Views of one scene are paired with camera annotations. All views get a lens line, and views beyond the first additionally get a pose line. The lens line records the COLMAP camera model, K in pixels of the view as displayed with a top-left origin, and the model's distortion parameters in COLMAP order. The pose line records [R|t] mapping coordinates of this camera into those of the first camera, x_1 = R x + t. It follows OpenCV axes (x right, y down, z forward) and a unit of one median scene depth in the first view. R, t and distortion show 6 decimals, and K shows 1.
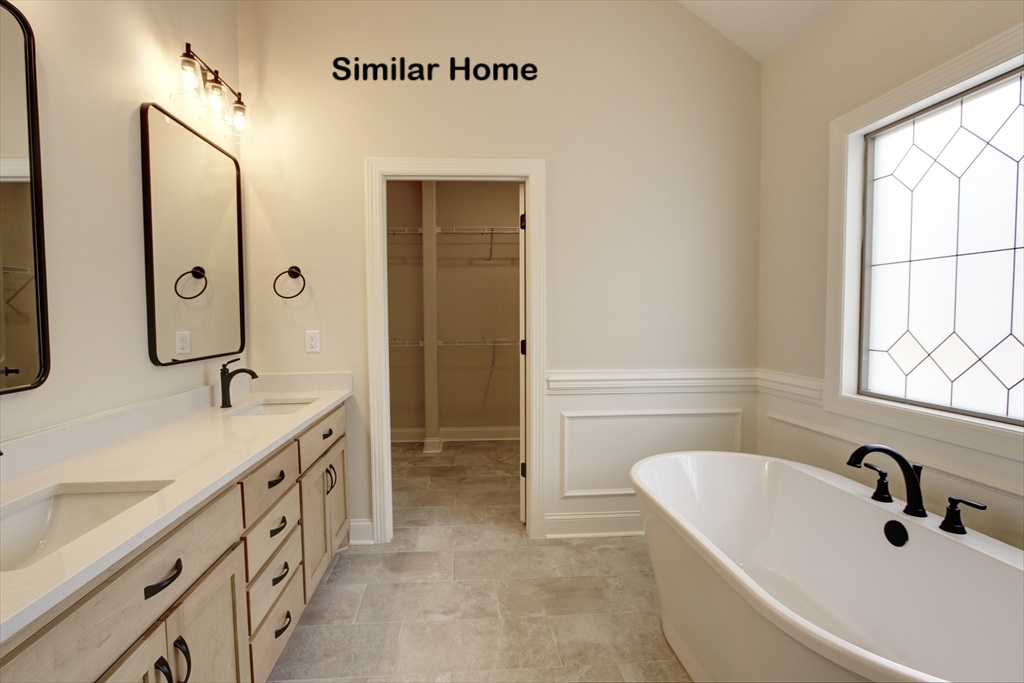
lens RADIAL K [[493.5, 0, 505.4], [0, 493.5, 339.5], [0, 0, 1]] dist [-0.038058, 0.016096]
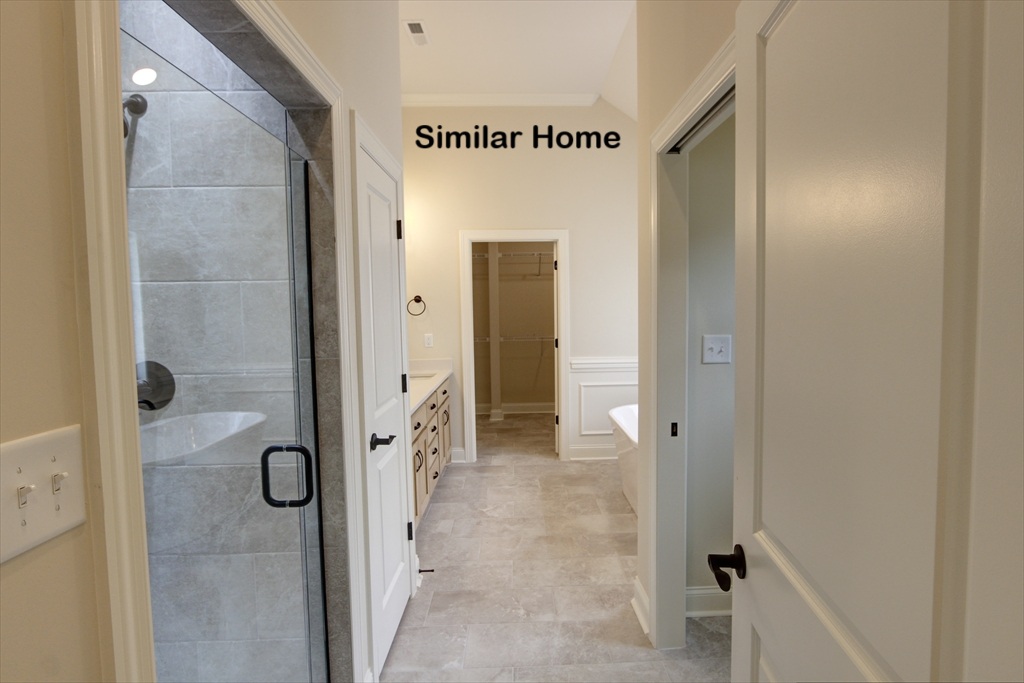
lens RADIAL K [[543.8, 0, 512.0], [0, 543.8, 341.5], [0, 0, 1]] dist [0.000354, 0.000008]
pose [[0.995334, -0.004113, -0.096402, 0.064336], [0.006067, 0.999782, 0.019982, -0.026904], [0.096299, -0.020473, 0.995142, -0.795664]]
